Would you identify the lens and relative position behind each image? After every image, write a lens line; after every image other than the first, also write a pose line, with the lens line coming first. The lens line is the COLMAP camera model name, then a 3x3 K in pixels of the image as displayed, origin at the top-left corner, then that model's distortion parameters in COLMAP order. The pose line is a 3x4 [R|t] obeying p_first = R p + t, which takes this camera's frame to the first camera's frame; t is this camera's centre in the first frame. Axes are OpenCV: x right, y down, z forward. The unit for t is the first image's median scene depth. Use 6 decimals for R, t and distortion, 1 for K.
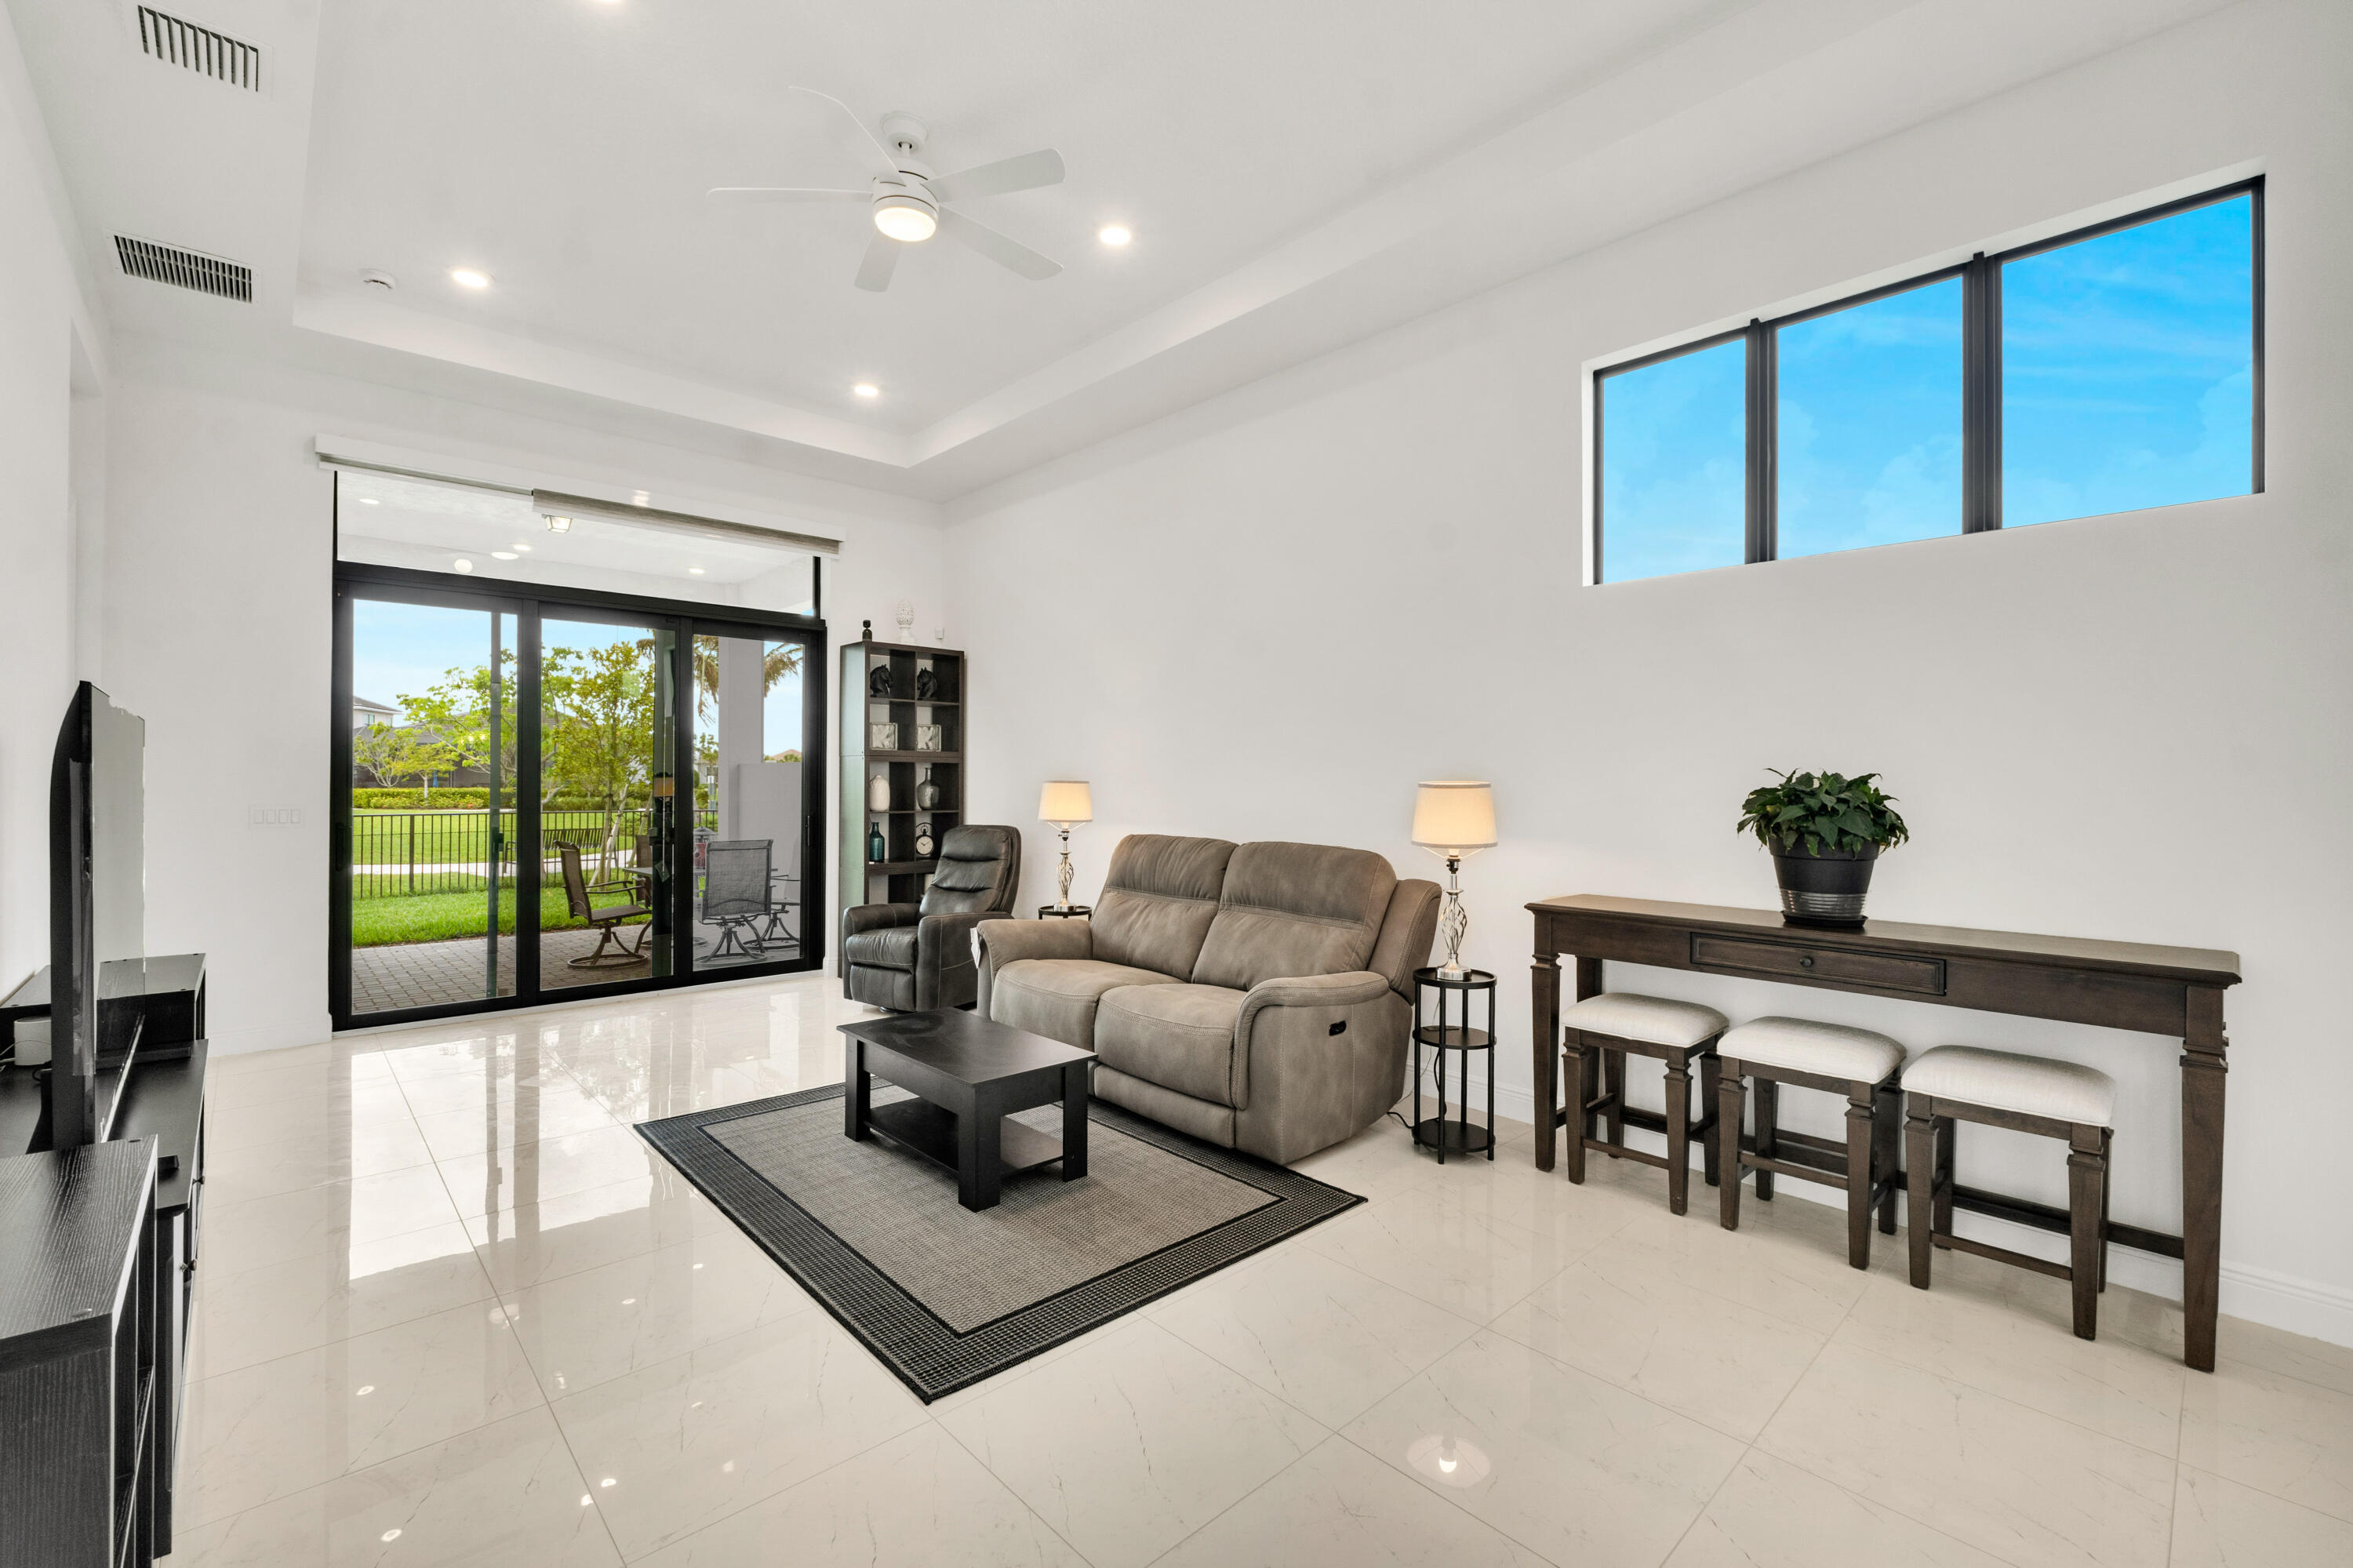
lens RADIAL K [[995.5, 0, 1161.8], [0, 995.5, 778.3], [0, 0, 1]] dist [-0.004709, 0.000190]
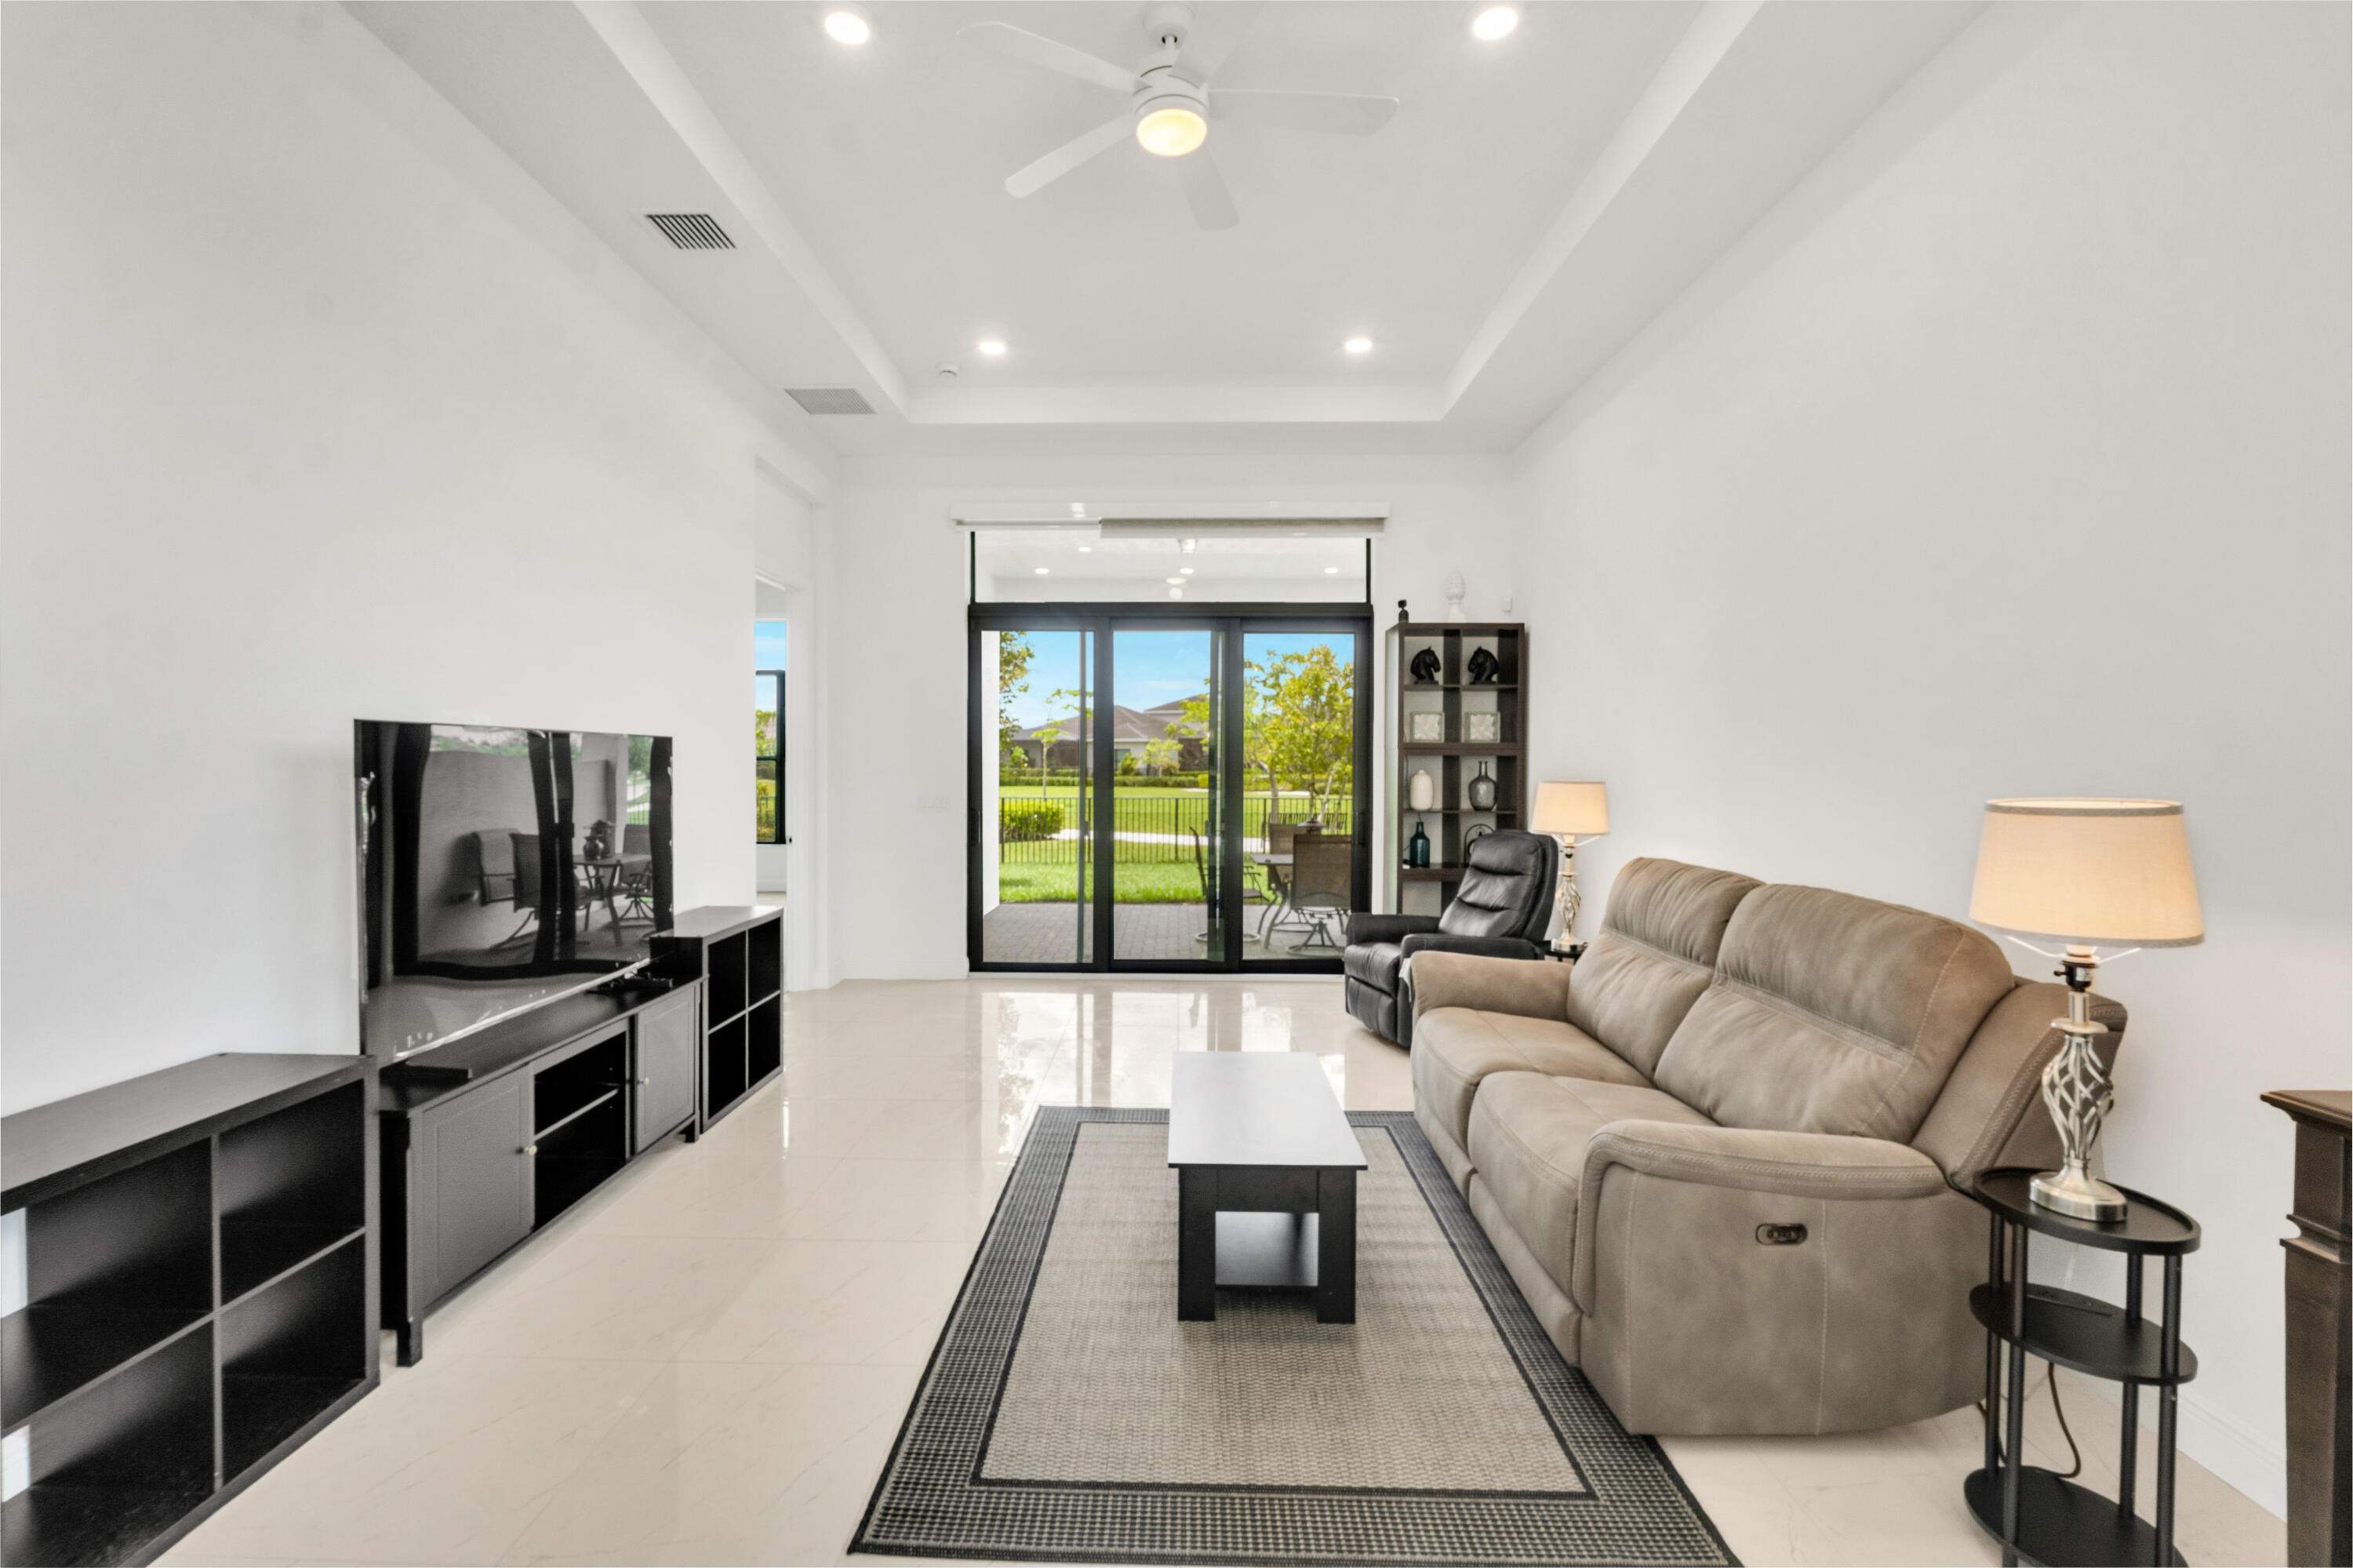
lens RADIAL K [[985.8, 0, 1157.4], [0, 985.8, 777.7], [0, 0, 1]] dist [-0.002549, 0.000178]
pose [[0.722029, 0.007522, -0.691822, 0.189865], [0.000736, 0.999932, 0.011640, -0.008281], [0.691863, -0.008914, 0.721974, 0.221906]]
